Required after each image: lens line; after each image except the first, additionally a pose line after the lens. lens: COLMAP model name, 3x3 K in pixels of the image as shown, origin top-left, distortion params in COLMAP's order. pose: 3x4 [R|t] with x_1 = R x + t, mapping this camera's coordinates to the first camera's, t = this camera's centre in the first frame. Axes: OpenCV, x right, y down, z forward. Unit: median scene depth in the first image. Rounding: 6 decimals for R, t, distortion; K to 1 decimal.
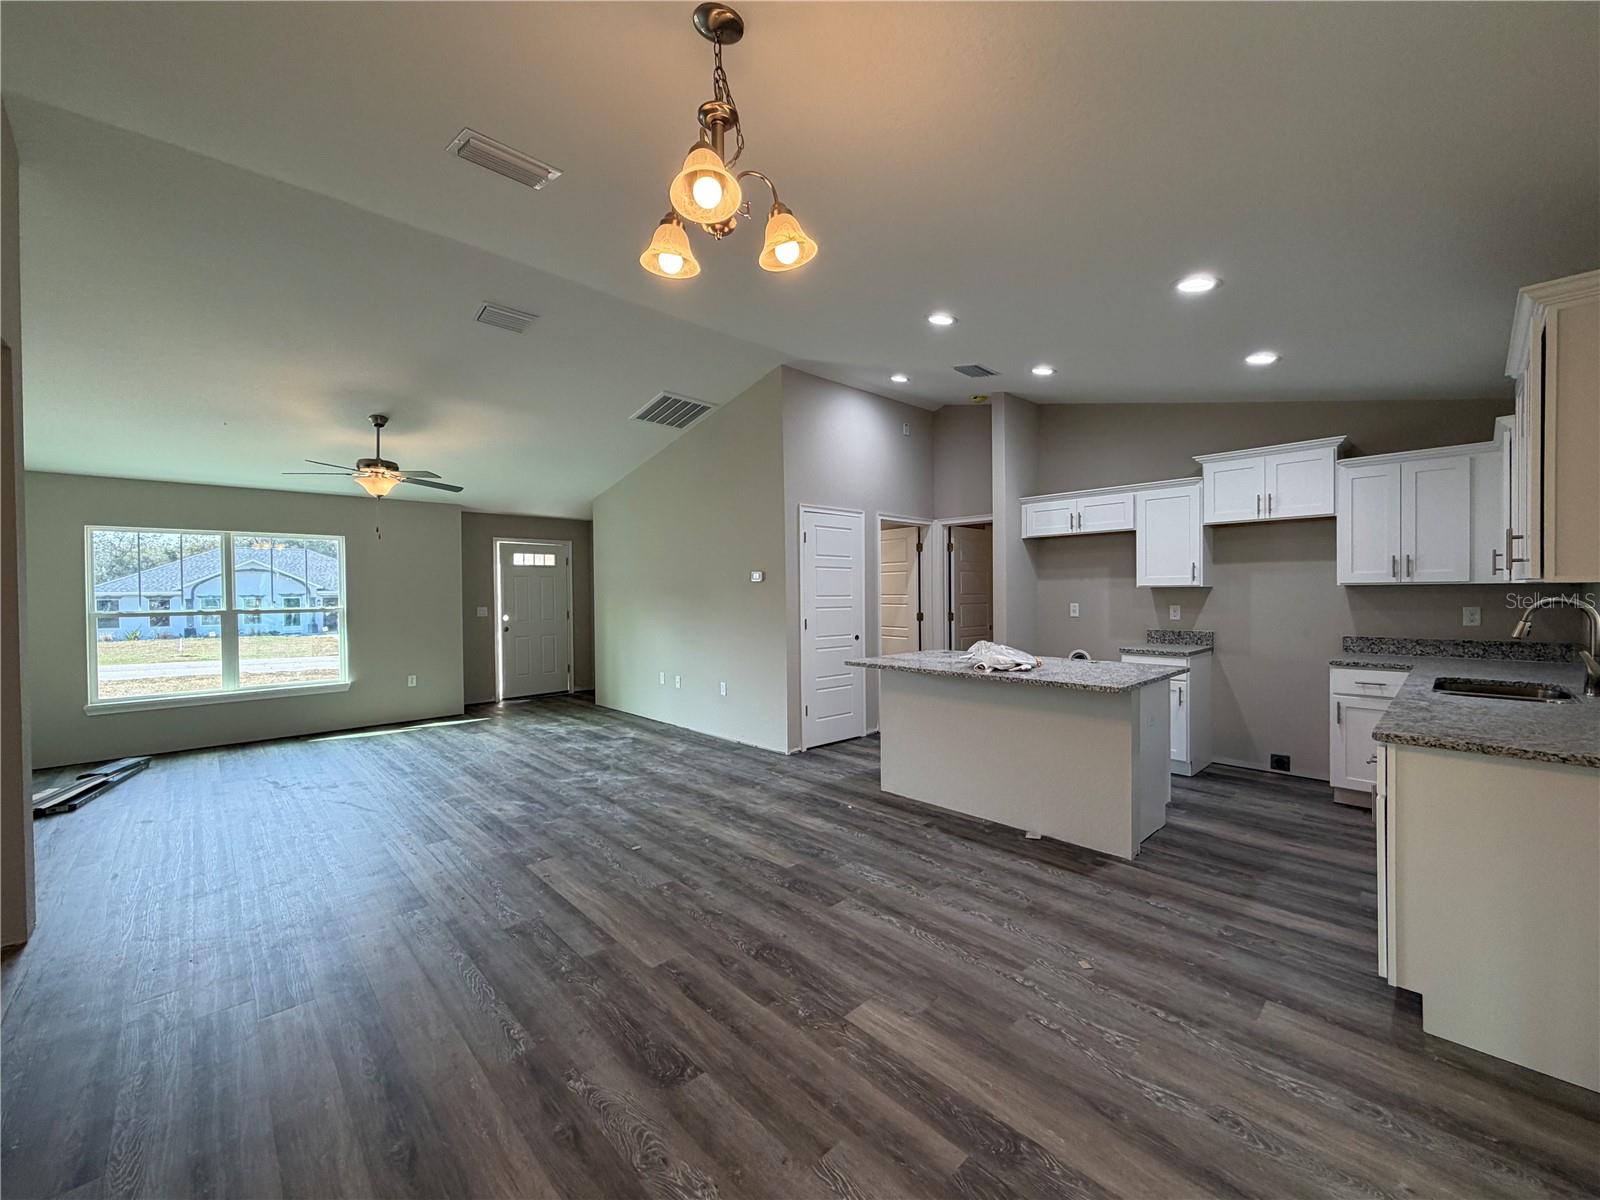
lens RADIAL K [[637.5, 0, 793.6], [0, 637.5, 599.7], [0, 0, 1]] dist [0.000919, 0.000434]
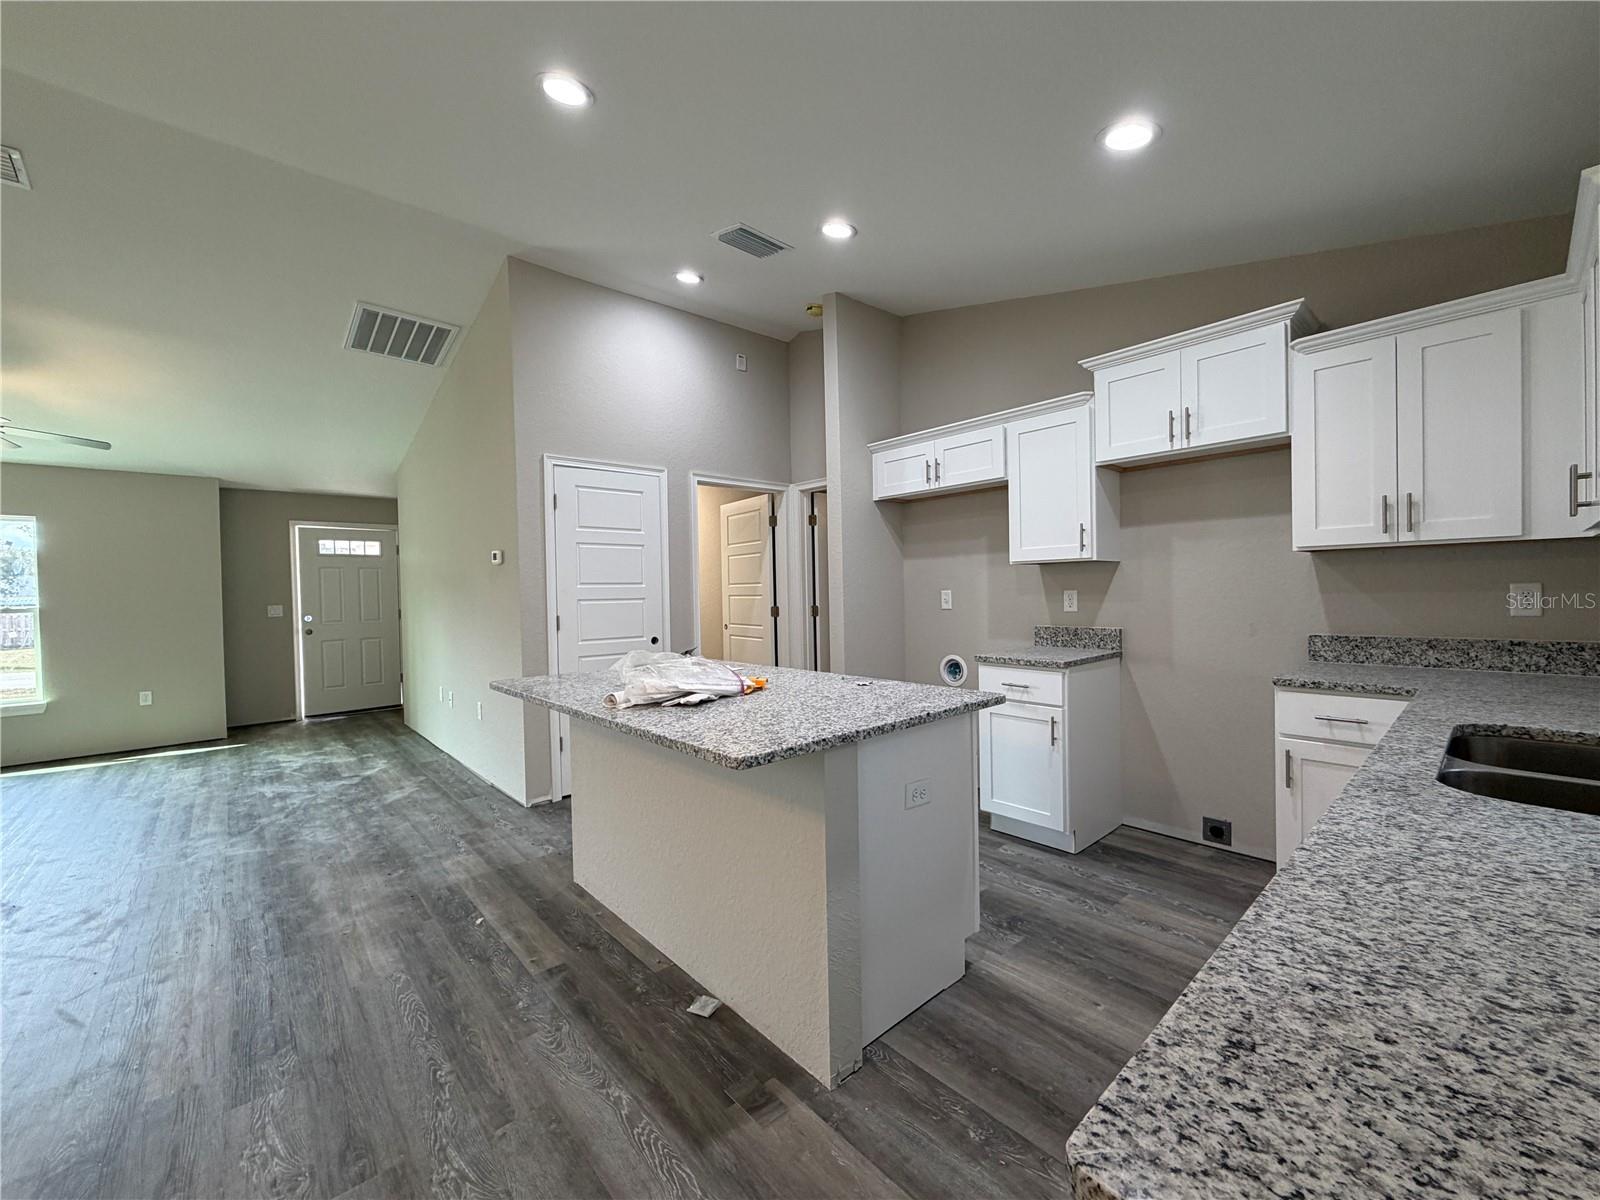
lens RADIAL K [[637.5, 0, 793.9], [0, 637.5, 599.0], [0, 0, 1]] dist [0.000919, 0.000434]
pose [[0.999464, -0.010604, -0.030968, 0.361752], [0.010691, 0.999939, 0.002654, 0.014607], [0.030938, -0.002984, 0.999517, 0.347252]]
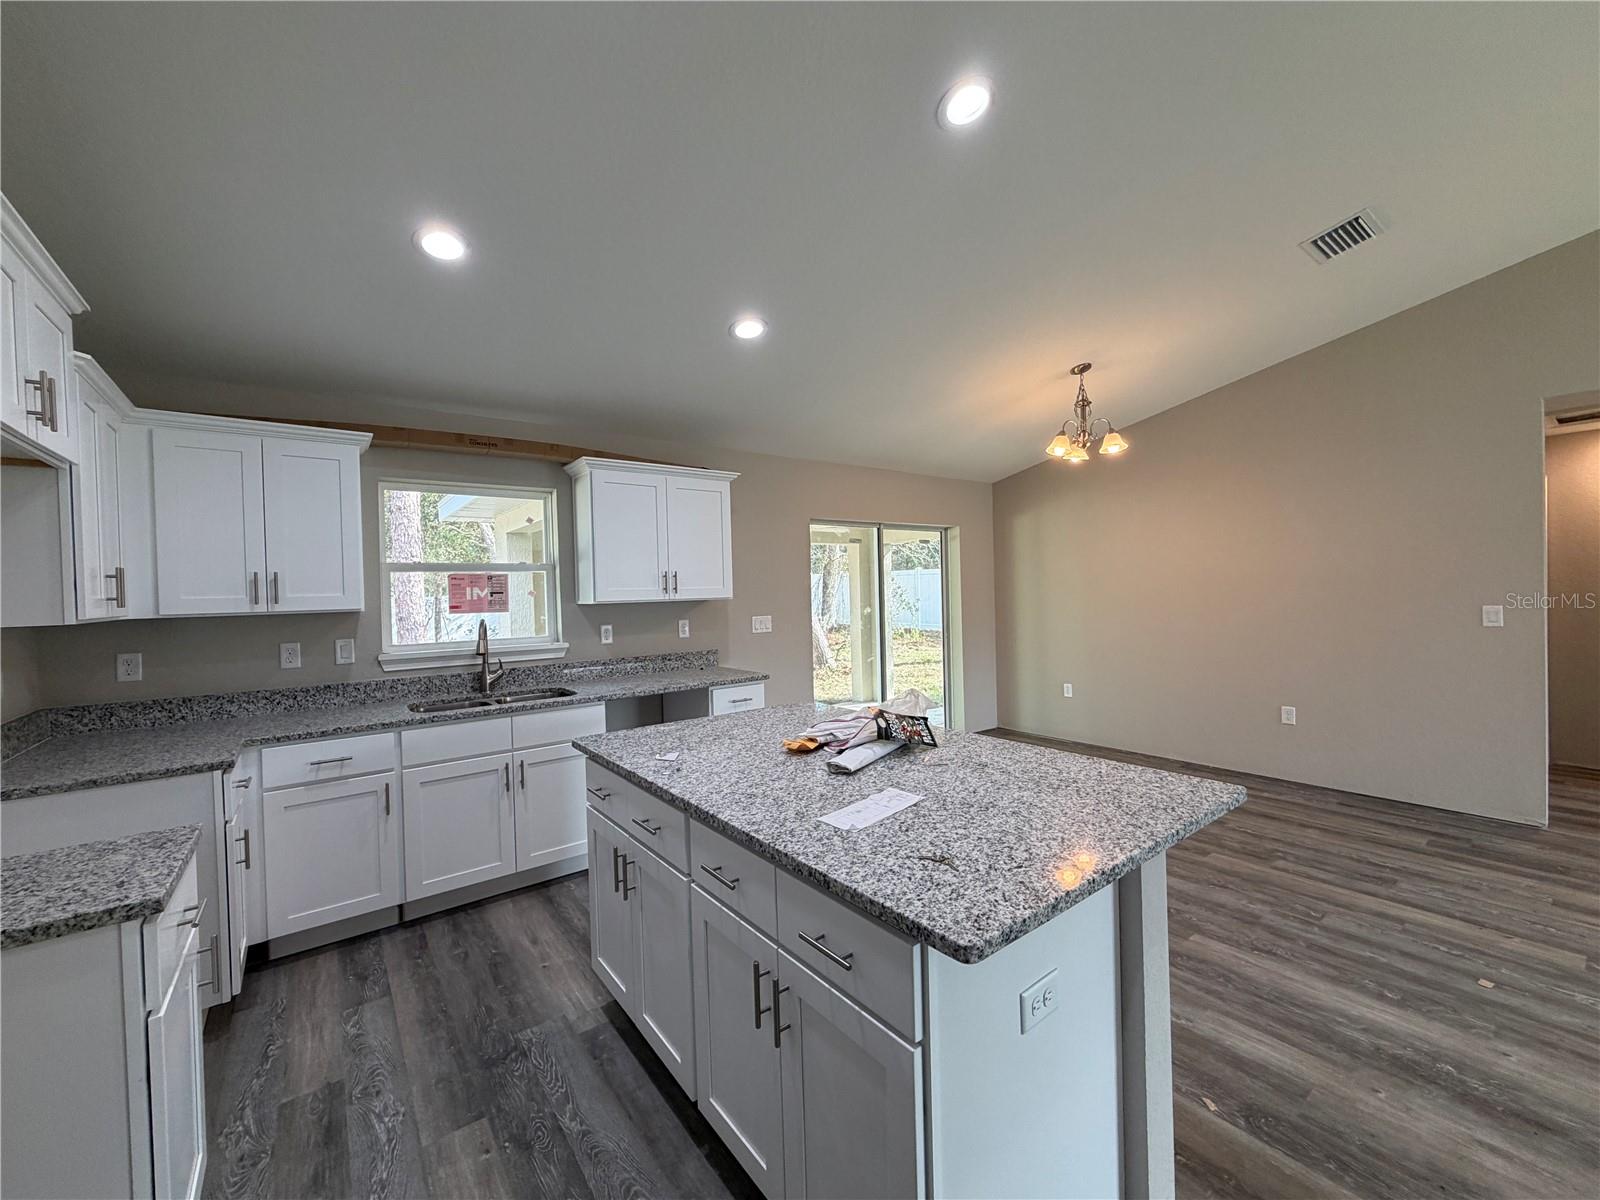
lens RADIAL K [[637.5, 0, 798.9], [0, 637.5, 596.0], [0, 0, 1]] dist [0.000919, 0.000434]
pose [[-0.994155, 0.035660, 0.101908, 0.267910], [0.038001, 0.999054, 0.021121, -0.029332], [-0.101058, 0.024870, -0.994570, 1.263656]]
